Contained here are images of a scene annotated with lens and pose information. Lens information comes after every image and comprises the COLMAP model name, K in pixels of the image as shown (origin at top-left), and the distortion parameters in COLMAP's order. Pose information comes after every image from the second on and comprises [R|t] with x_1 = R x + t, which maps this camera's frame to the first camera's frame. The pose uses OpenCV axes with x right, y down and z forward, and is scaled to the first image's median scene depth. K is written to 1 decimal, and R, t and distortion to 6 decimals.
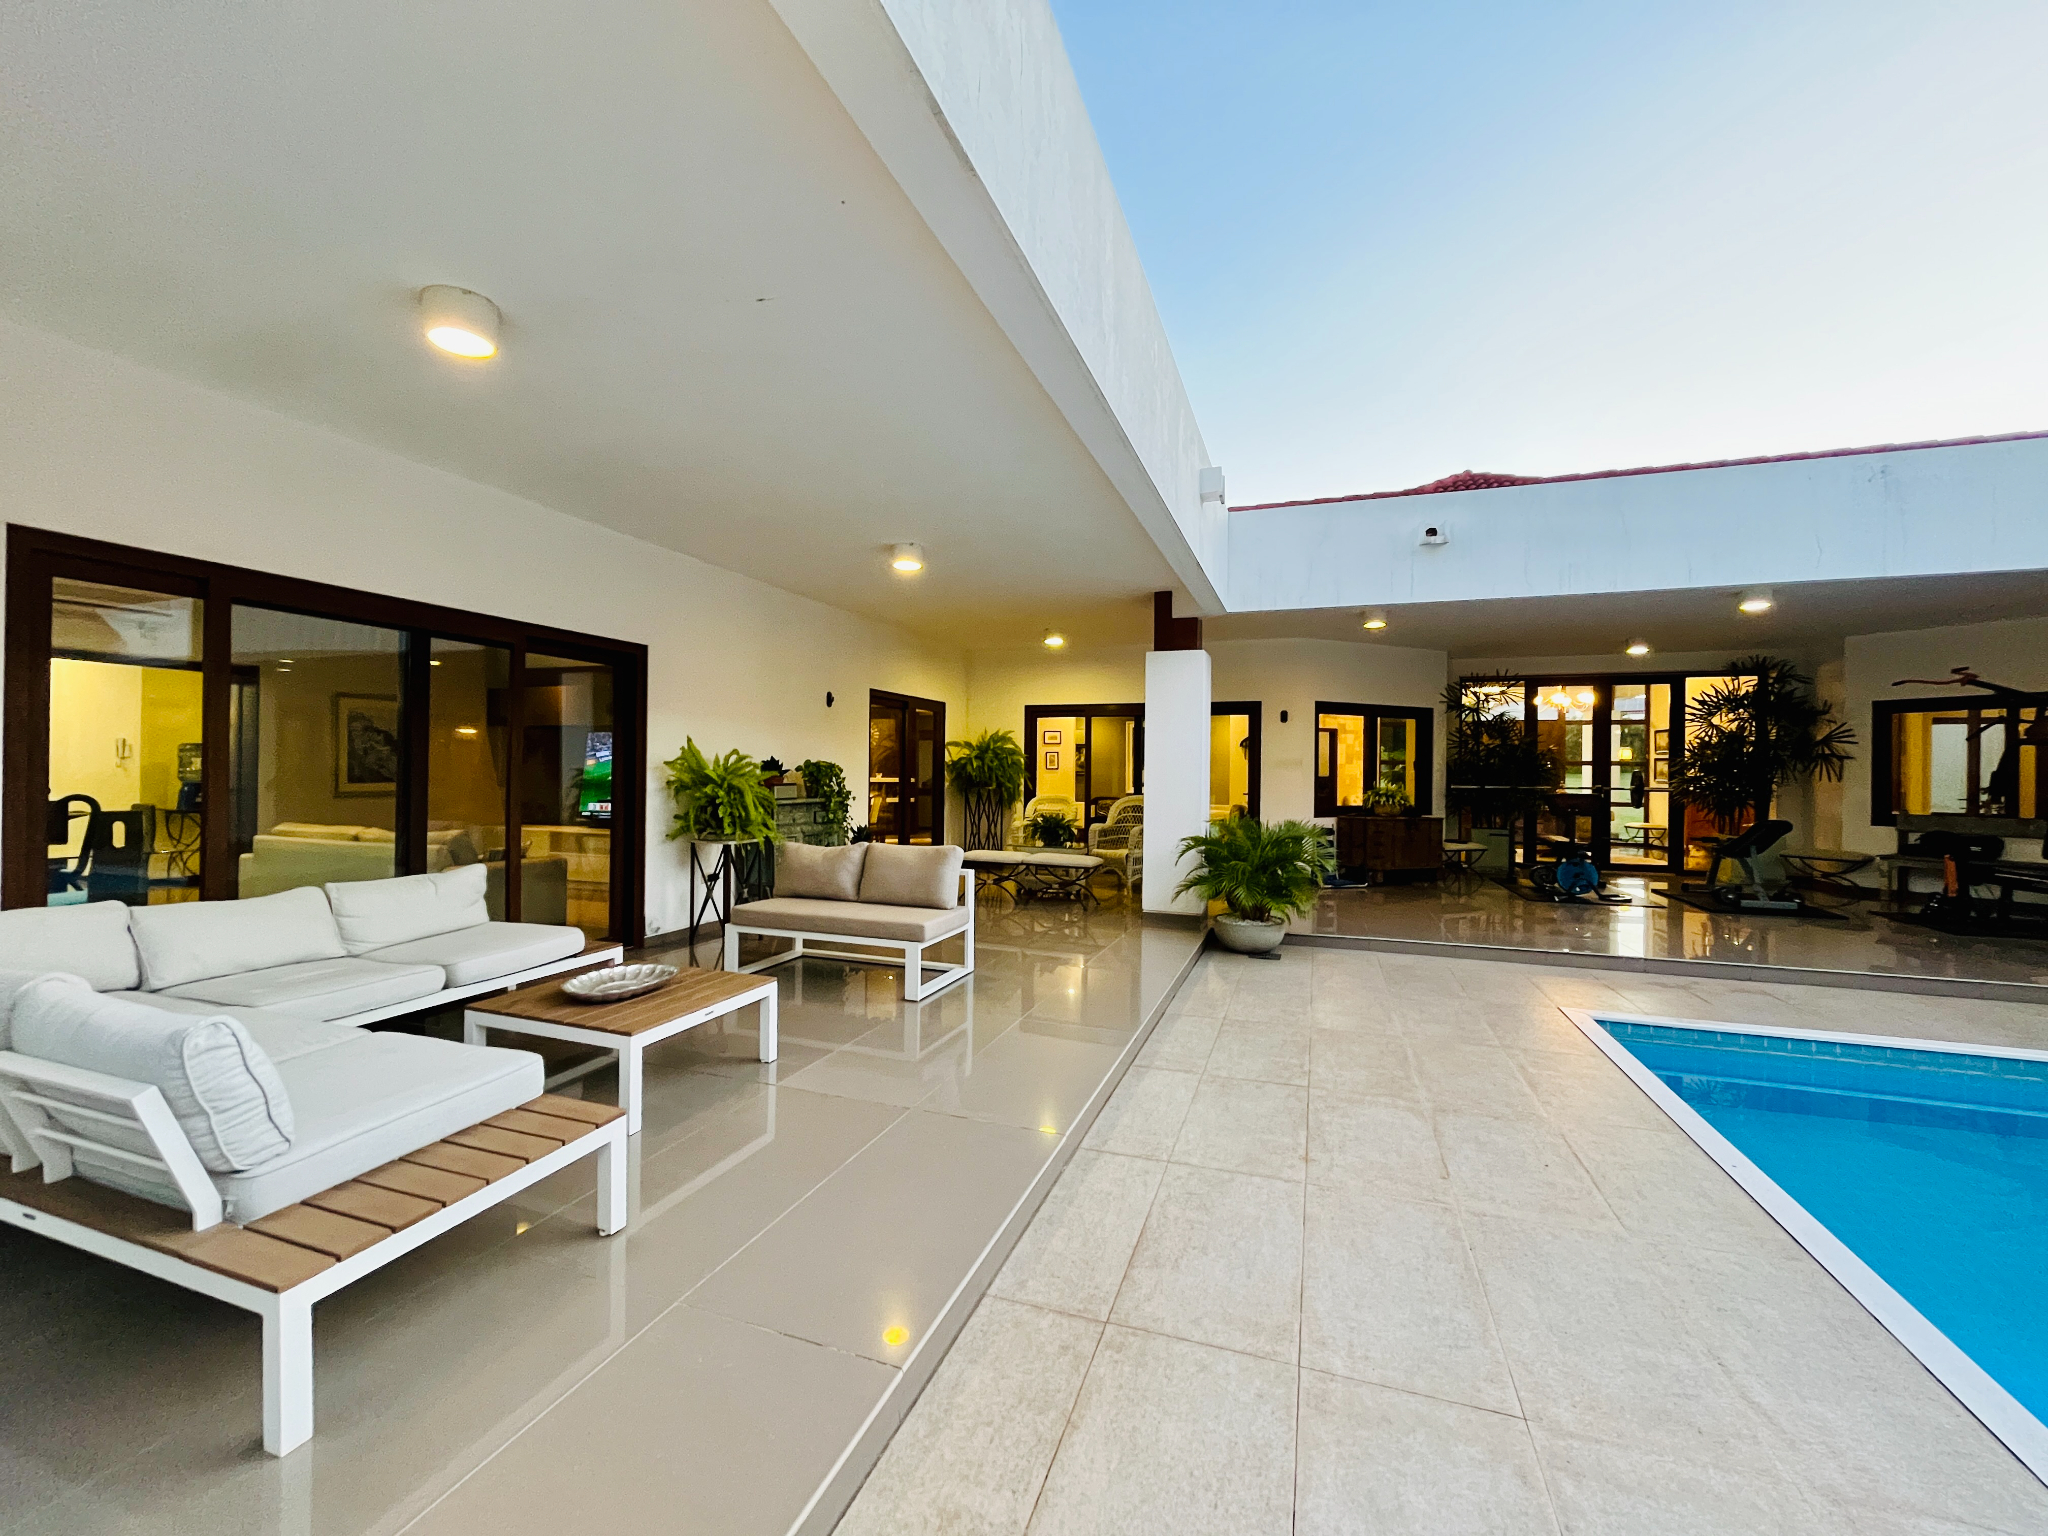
lens RADIAL K [[831.6, 0, 1020.4], [0, 831.6, 773.5], [0, 0, 1]] dist [-0.005531, 0.000737]
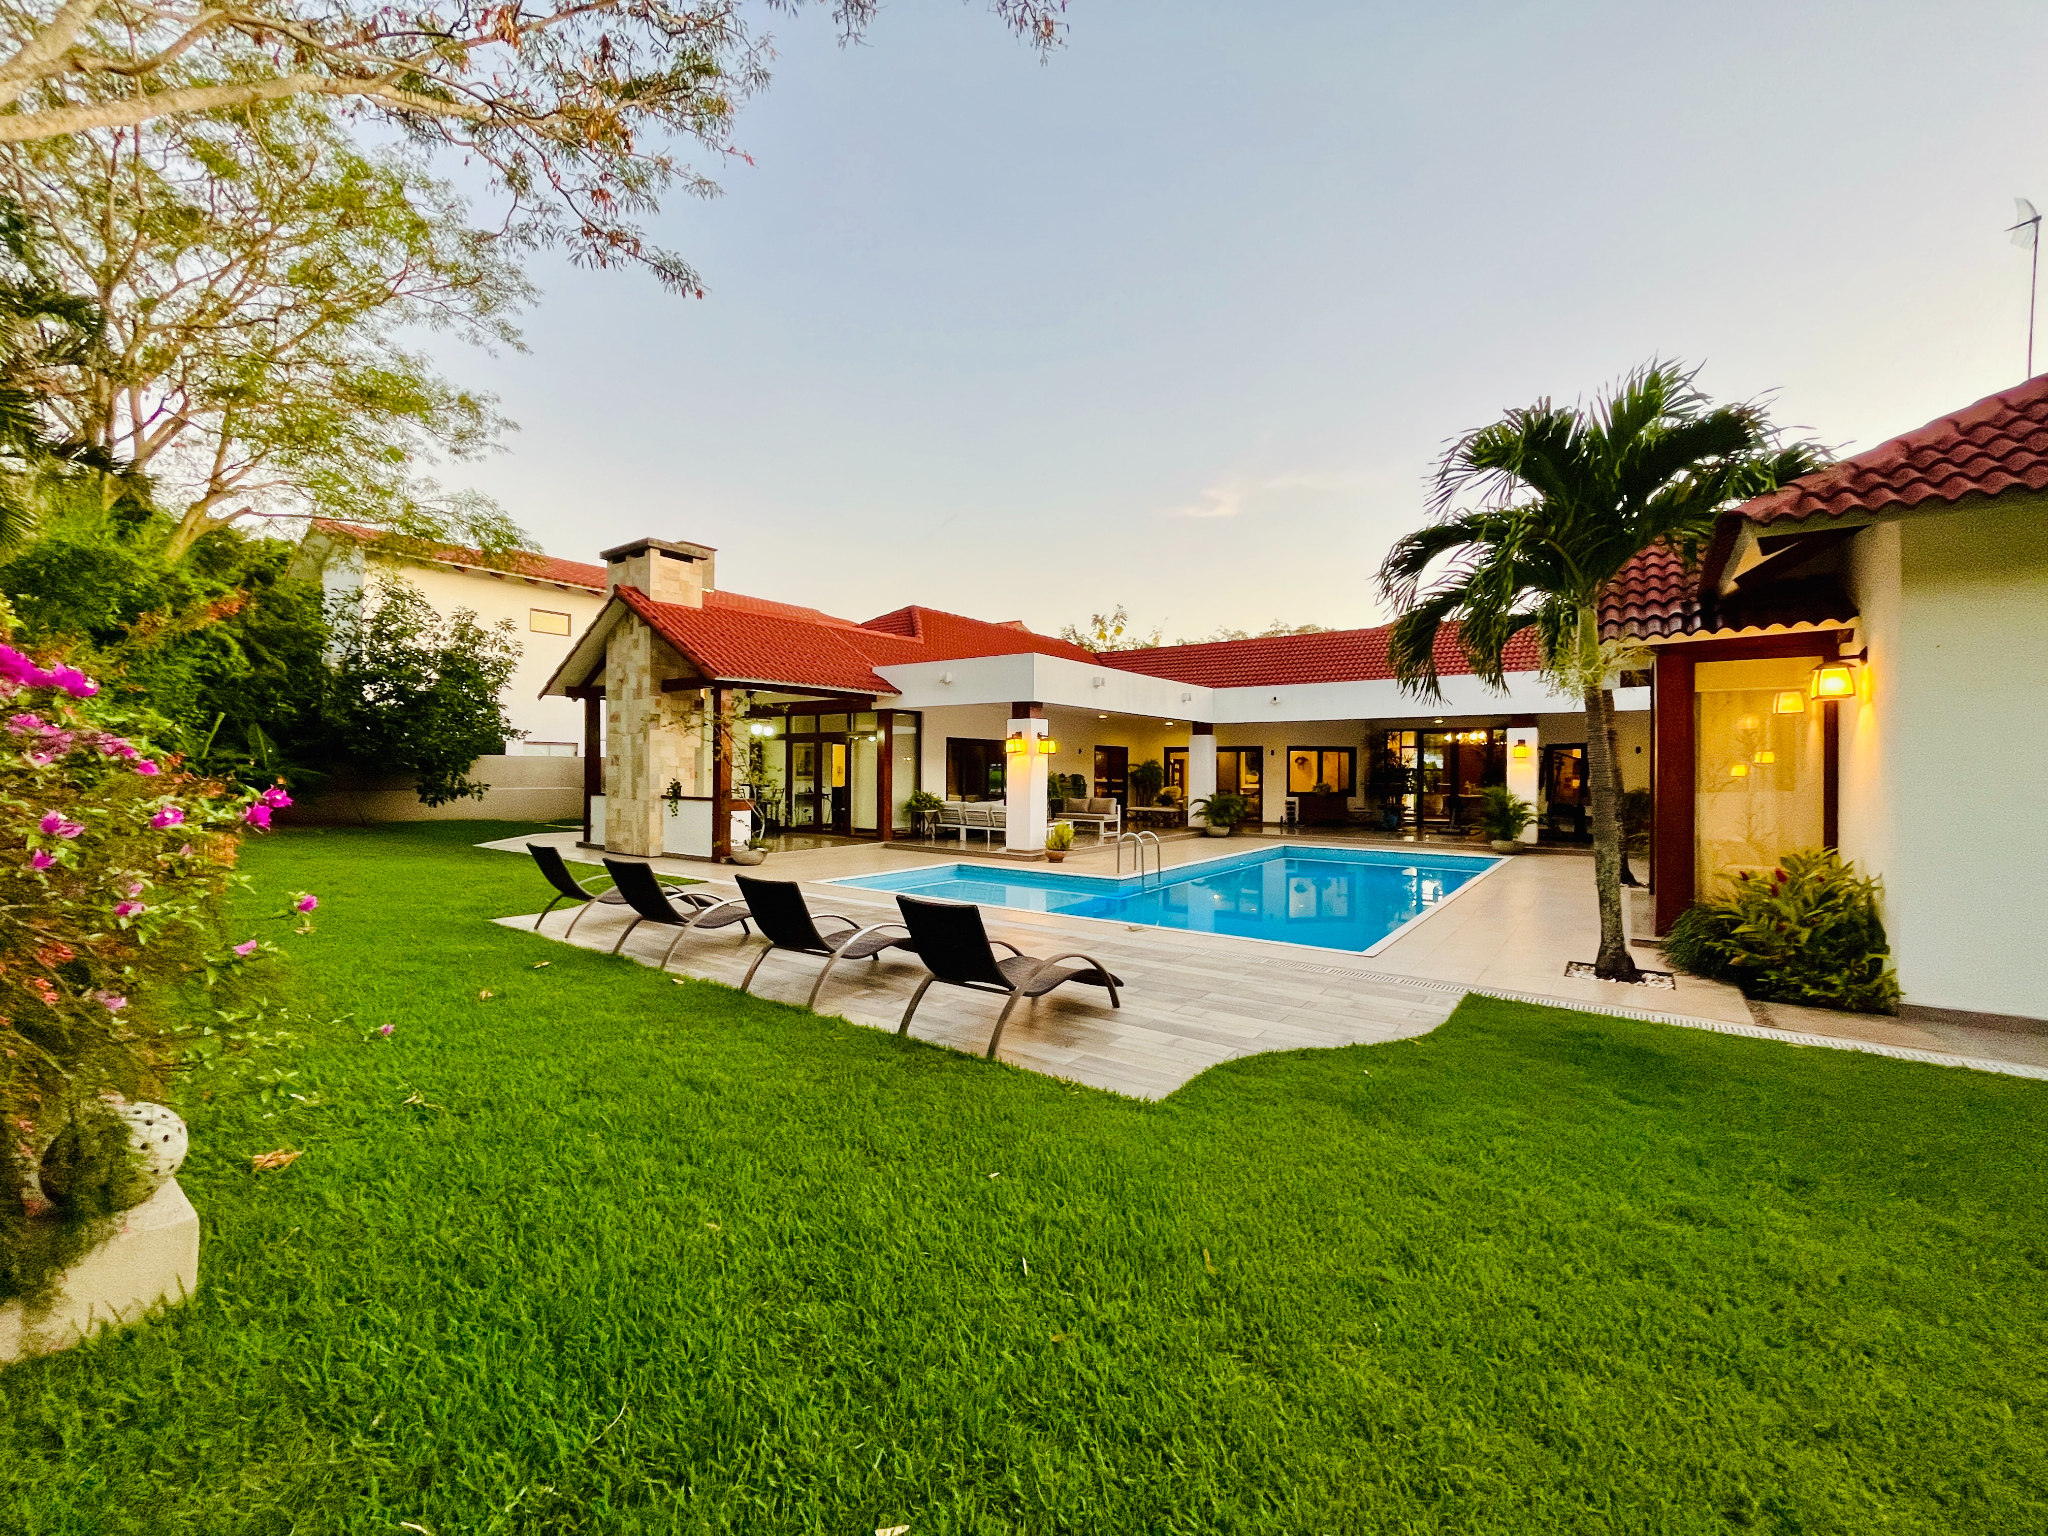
lens RADIAL K [[831.6, 0, 1020.2], [0, 831.6, 767.2], [0, 0, 1]] dist [-0.005531, 0.000737]
pose [[0.959026, -0.002791, -0.283304, 0.421869], [0.000630, 0.999970, -0.007719, -0.017652], [0.283317, 0.007225, 0.958999, -1.981668]]
